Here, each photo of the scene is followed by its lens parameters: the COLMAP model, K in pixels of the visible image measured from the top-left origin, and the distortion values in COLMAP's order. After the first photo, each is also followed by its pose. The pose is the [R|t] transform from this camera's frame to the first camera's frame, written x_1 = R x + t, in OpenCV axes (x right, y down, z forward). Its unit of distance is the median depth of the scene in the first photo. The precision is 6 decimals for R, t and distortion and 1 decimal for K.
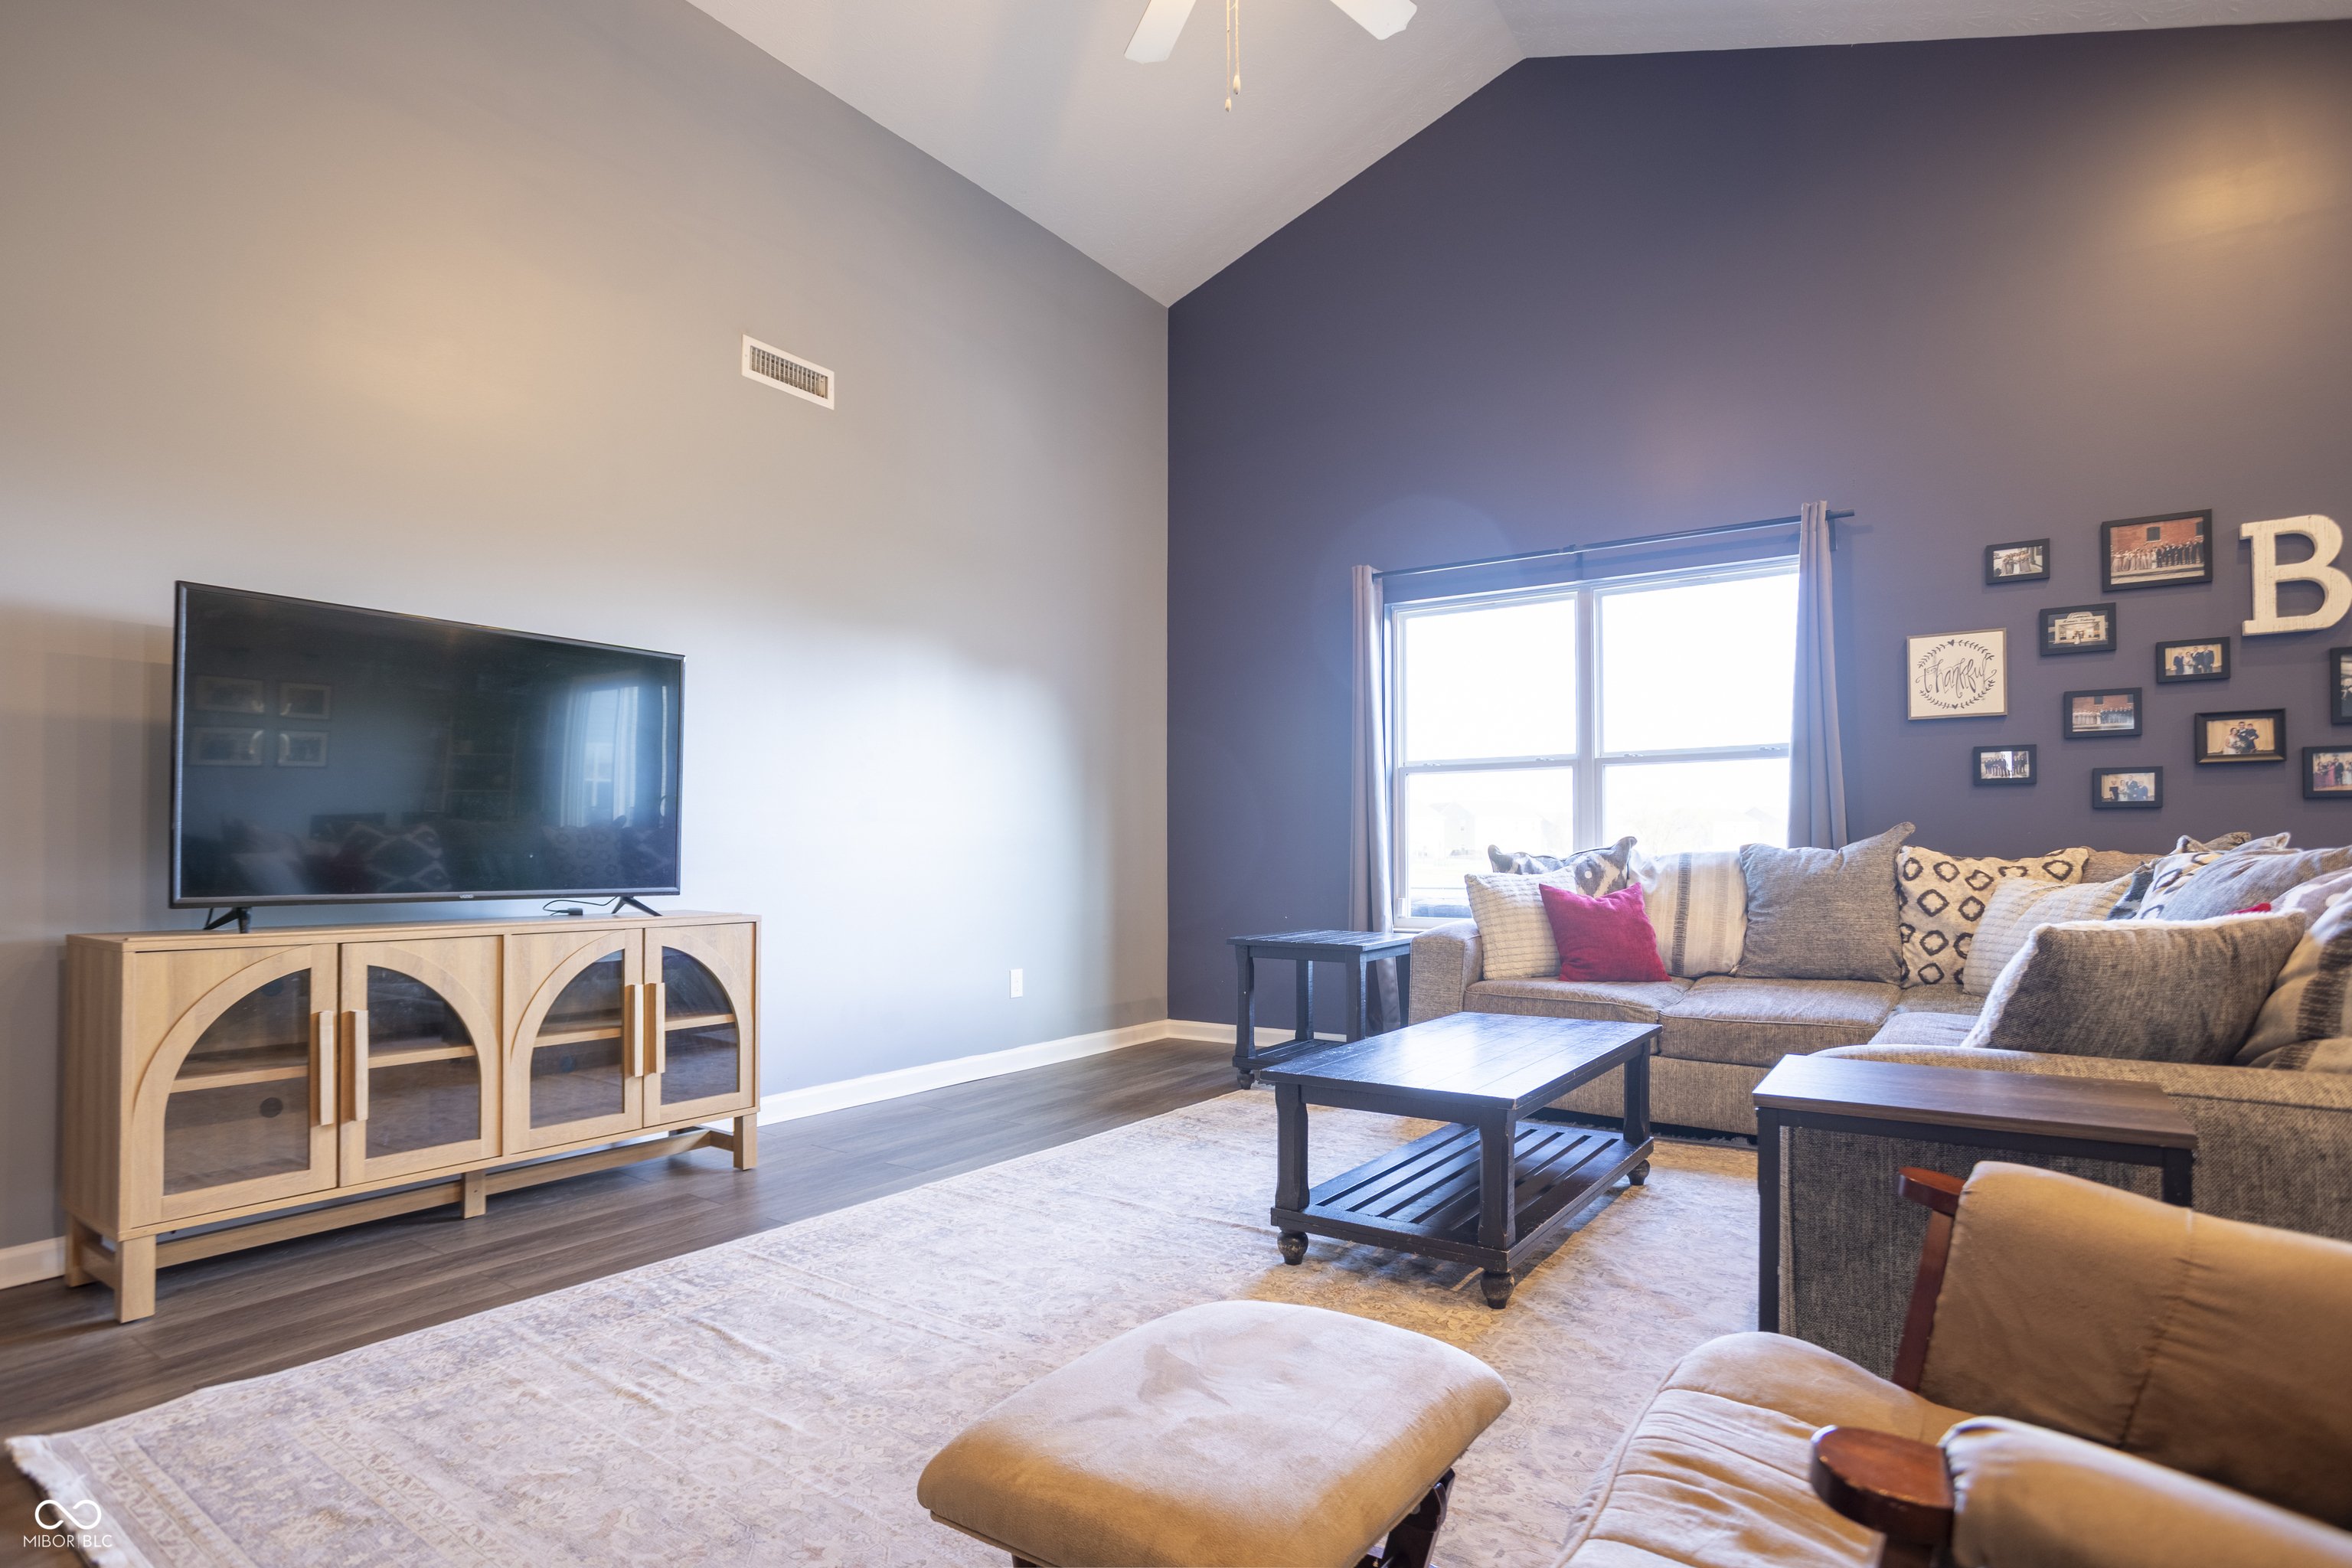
lens RADIAL K [[1209.1, 0, 1181.1], [0, 1209.1, 847.1], [0, 0, 1]] dist [-0.067777, 0.027061]
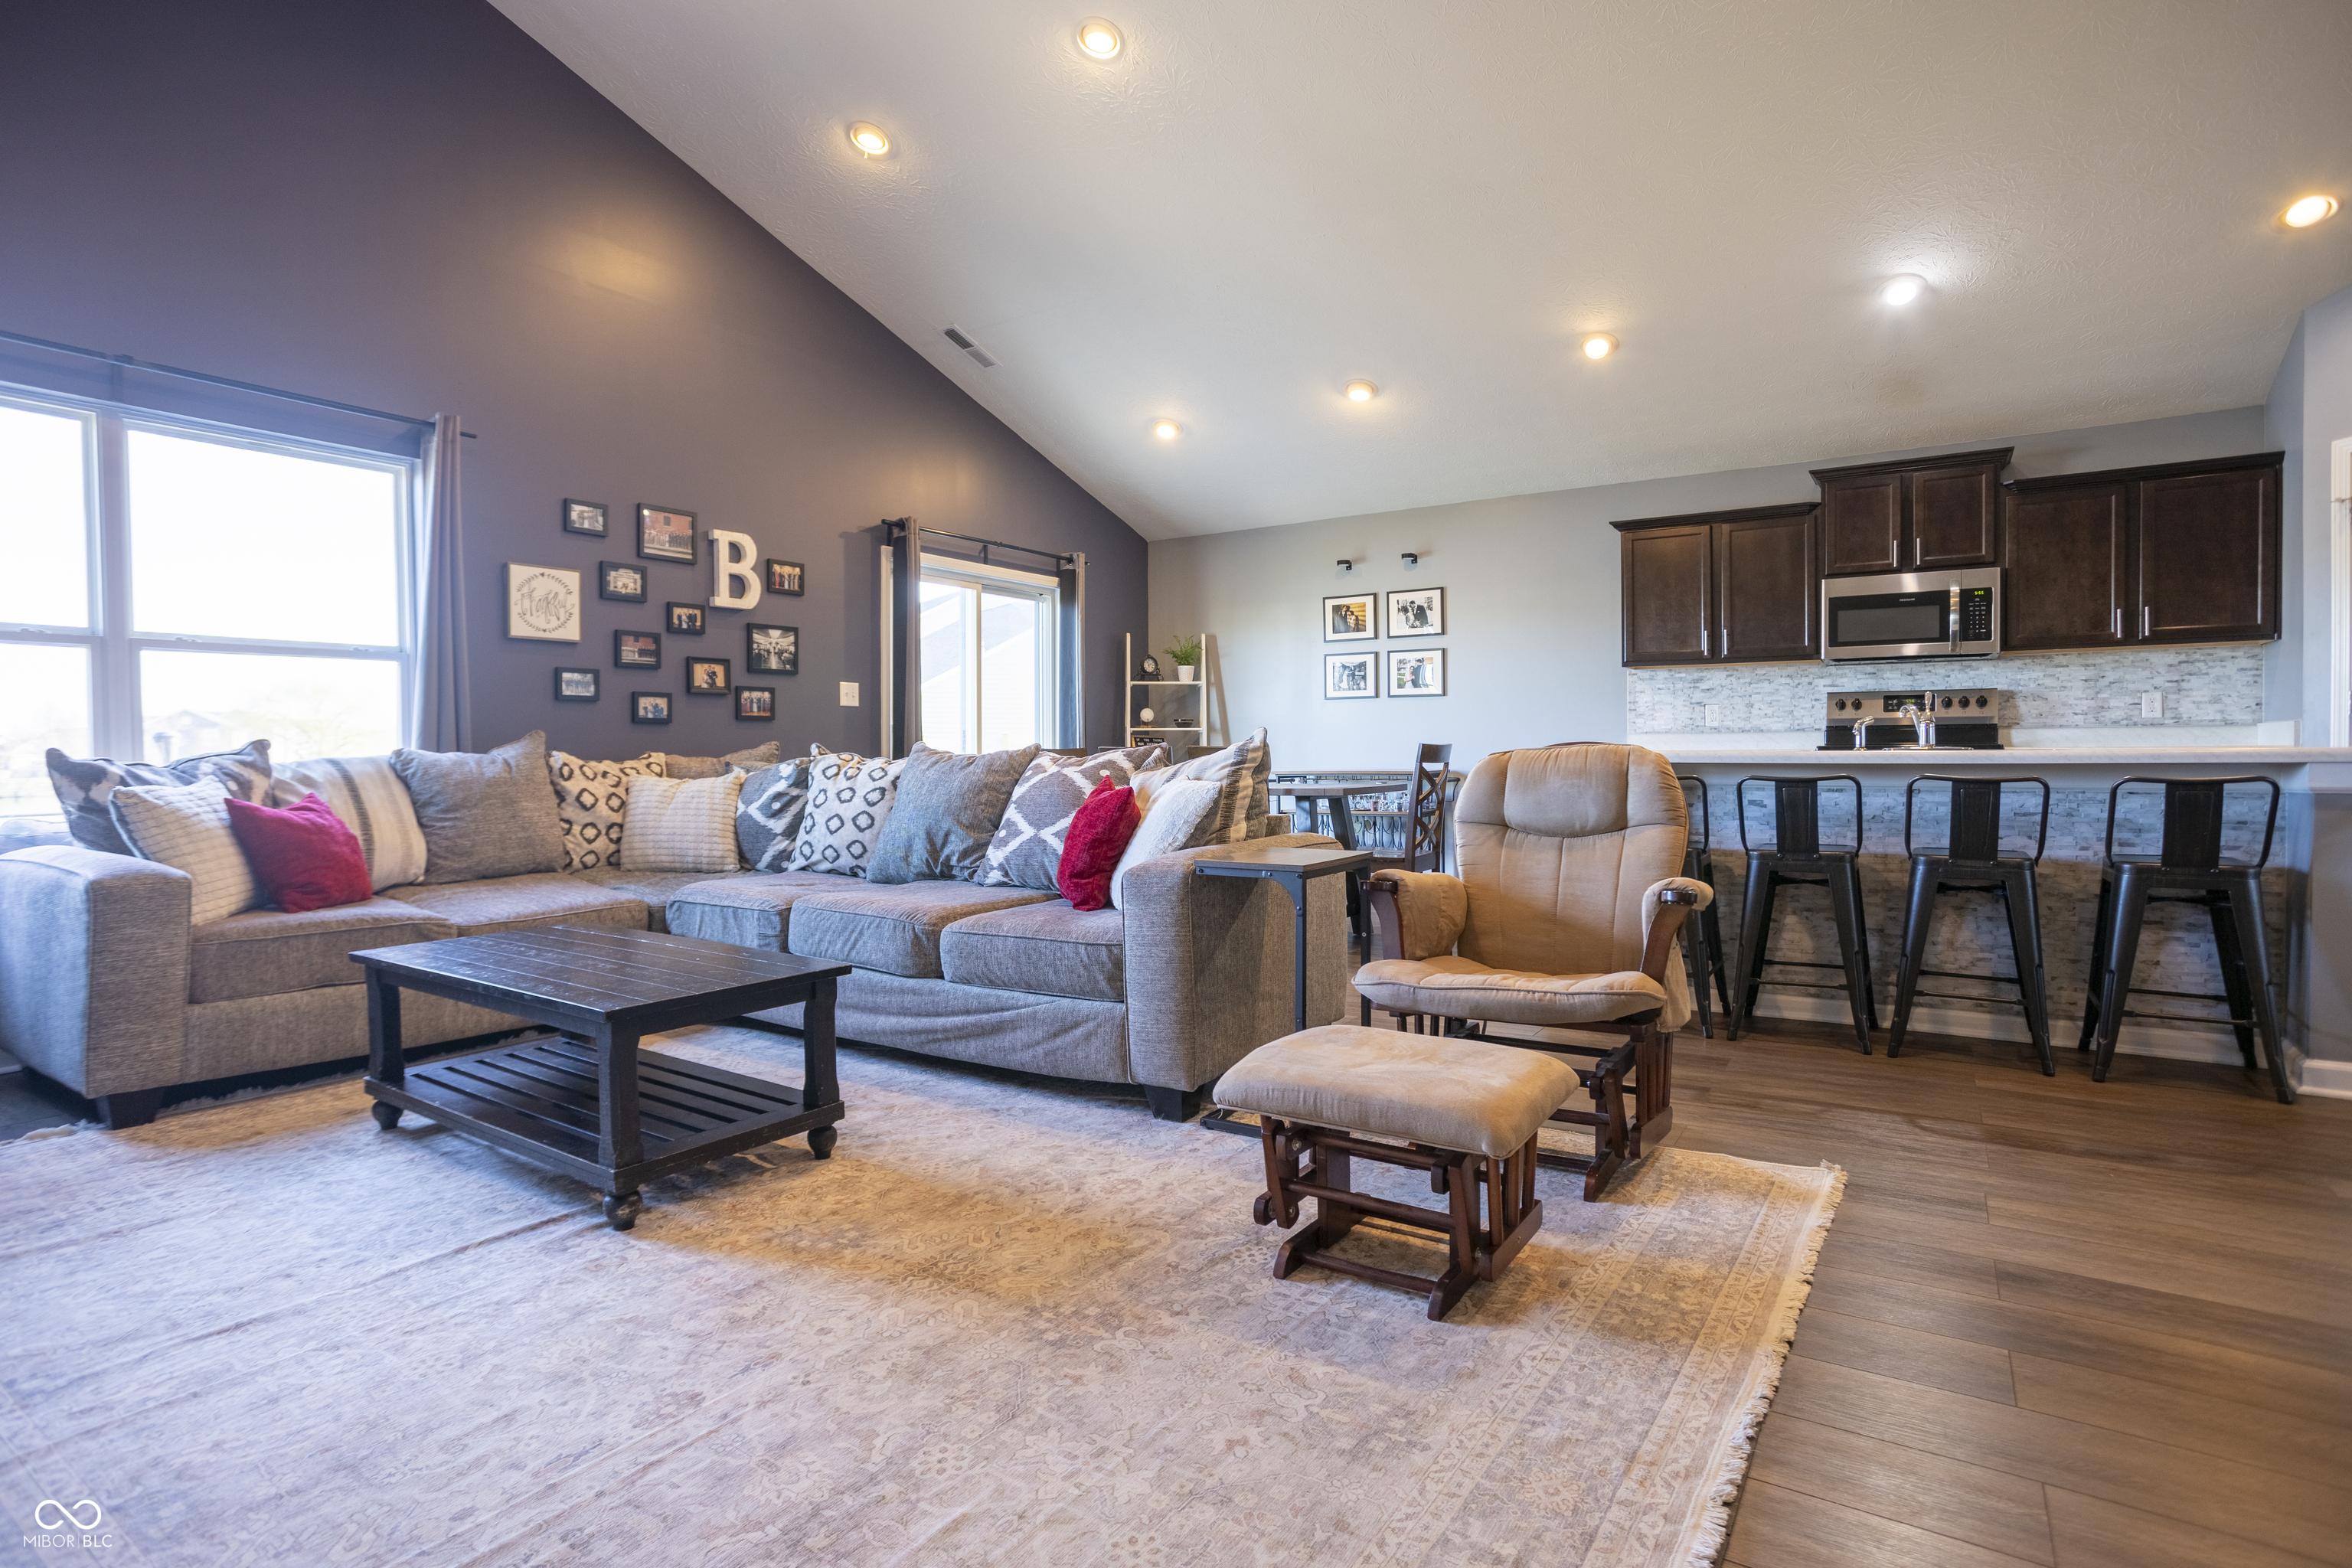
lens RADIAL K [[1164.4, 0, 1183.8], [0, 1164.4, 776.5], [0, 0, 1]] dist [-0.064004, 0.033805]
pose [[-0.028242, -0.018433, 0.999431, -0.515913], [0.002798, 0.999825, 0.018519, 0.004931], [-0.999597, 0.003320, -0.028185, 0.433890]]
